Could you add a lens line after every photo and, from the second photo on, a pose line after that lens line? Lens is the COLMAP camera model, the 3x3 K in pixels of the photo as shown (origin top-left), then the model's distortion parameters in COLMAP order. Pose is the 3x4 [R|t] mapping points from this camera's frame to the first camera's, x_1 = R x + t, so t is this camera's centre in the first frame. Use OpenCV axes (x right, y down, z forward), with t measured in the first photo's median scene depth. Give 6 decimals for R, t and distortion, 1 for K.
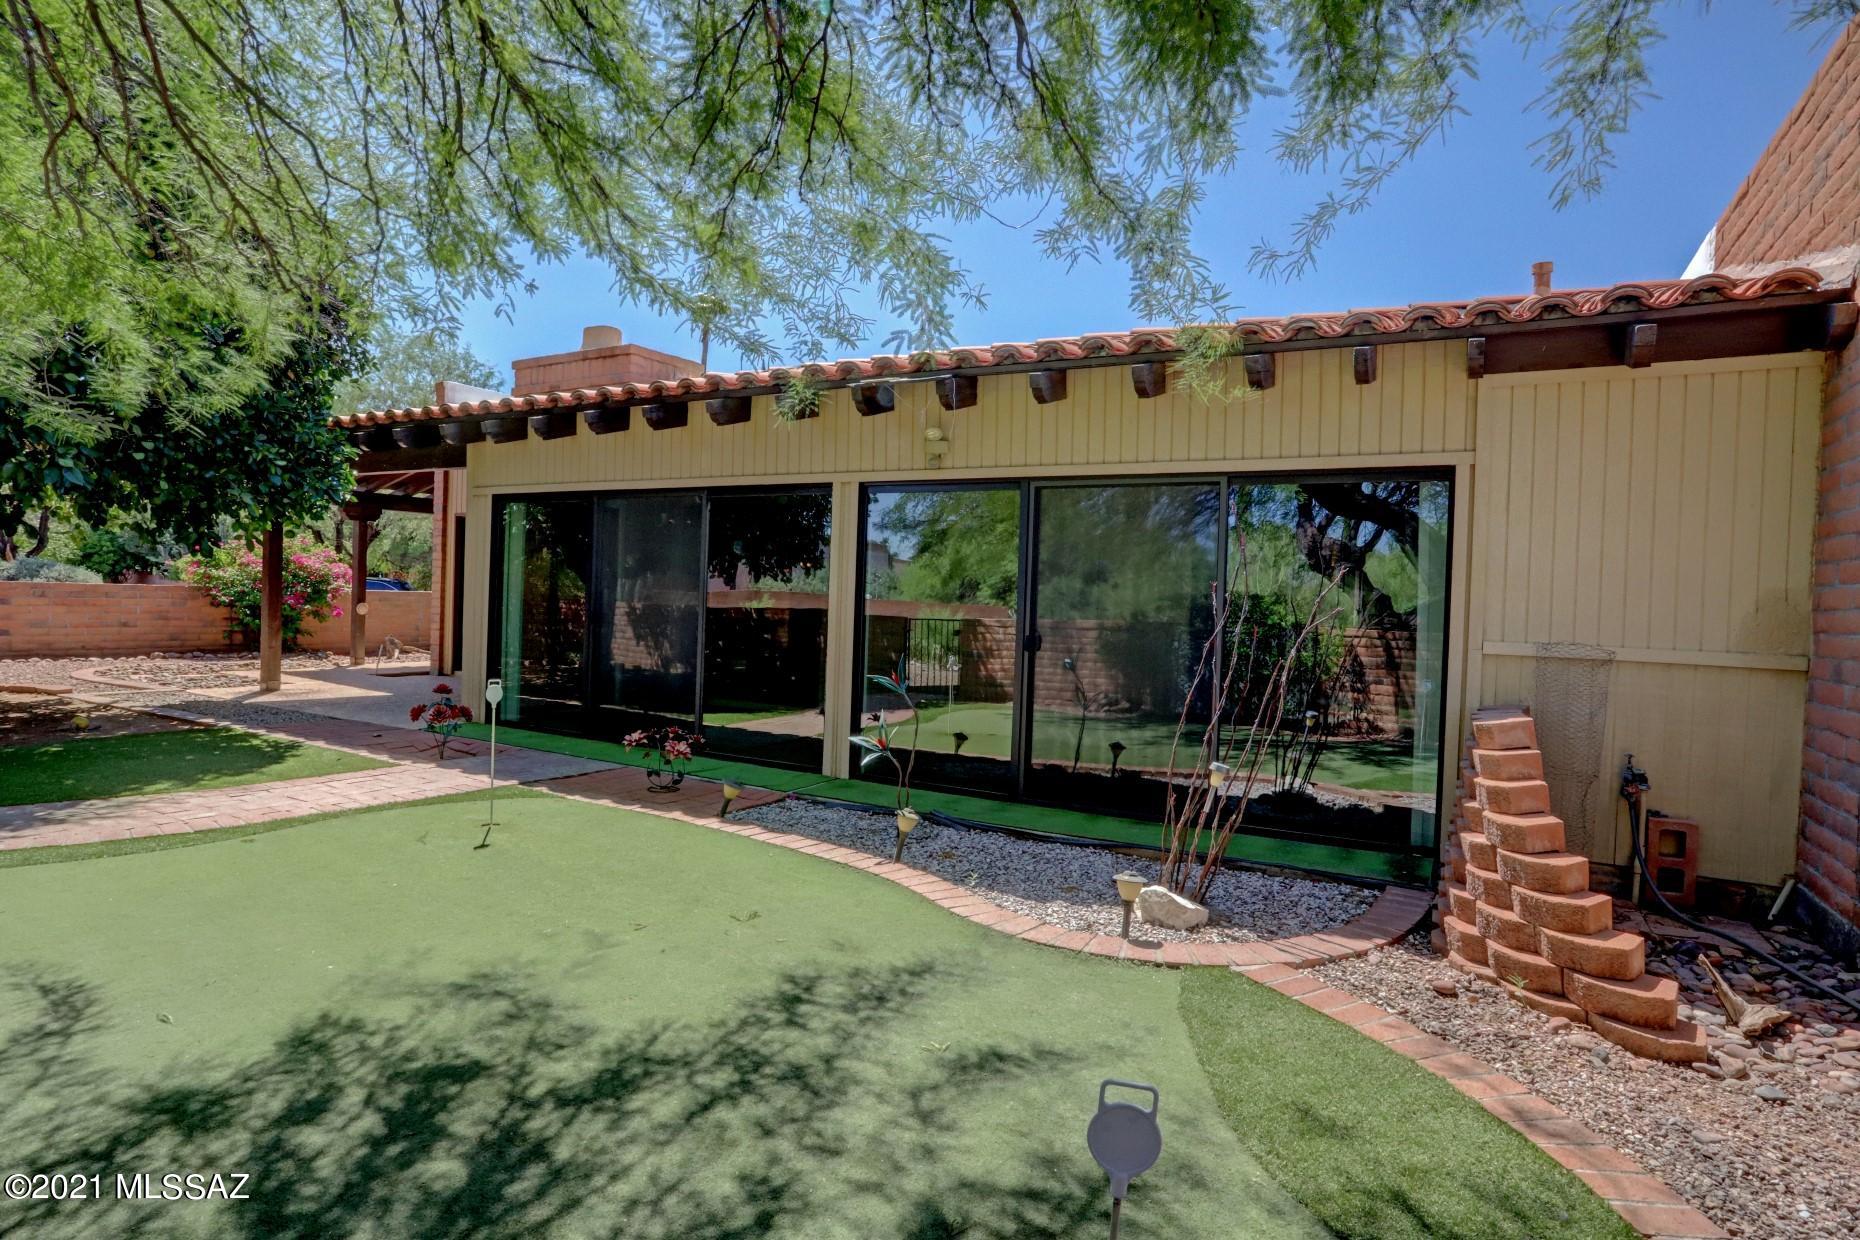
lens RADIAL K [[999.6, 0, 966.5], [0, 999.6, 602.5], [0, 0, 1]] dist [-0.067963, 0.032982]
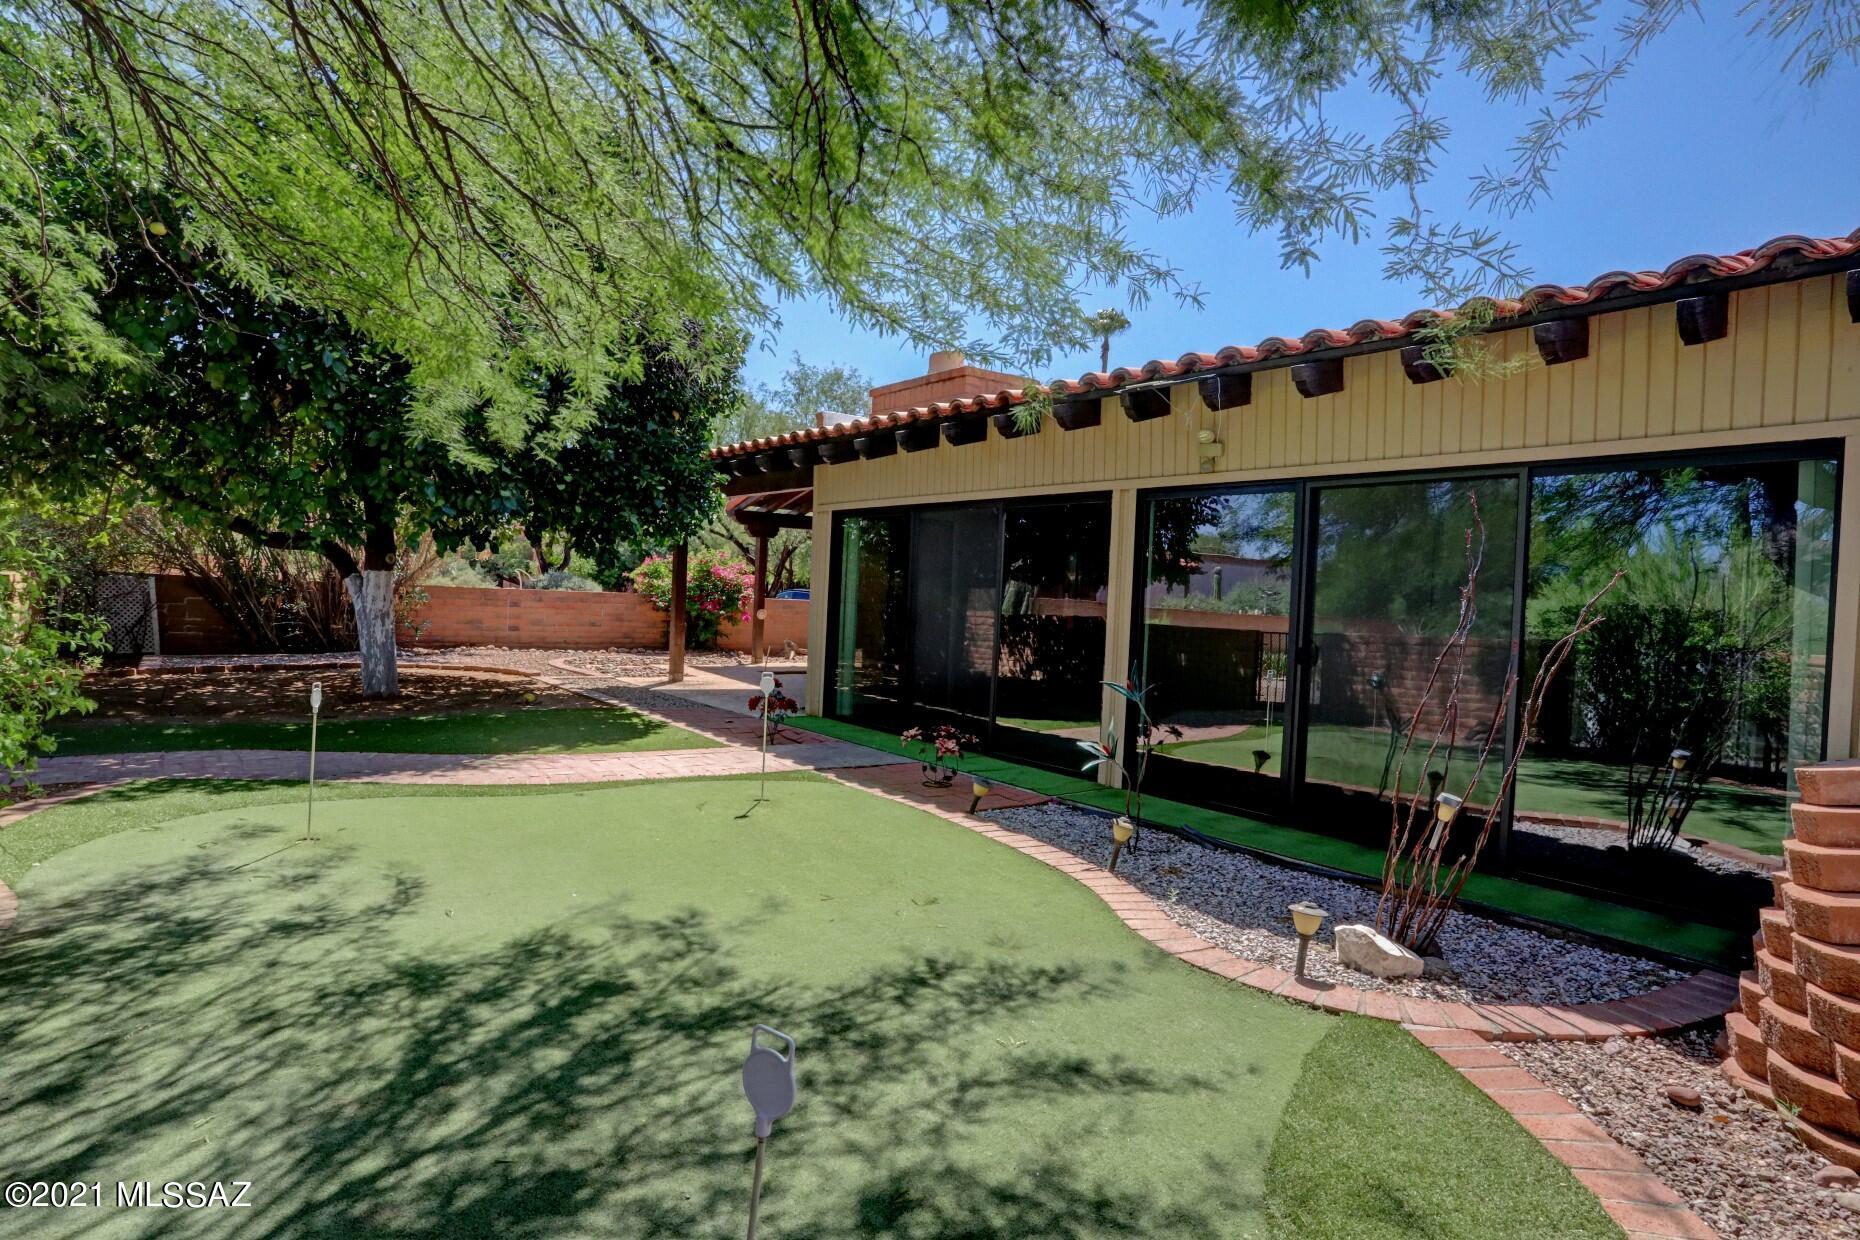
lens RADIAL K [[999.6, 0, 915.9], [0, 999.6, 605.3], [0, 0, 1]] dist [-0.067963, 0.032982]
pose [[0.914816, 0.011097, -0.403717, 0.138906], [-0.015197, 0.999860, -0.006954, 0.007190], [0.403584, 0.012497, 0.914857, 0.019038]]
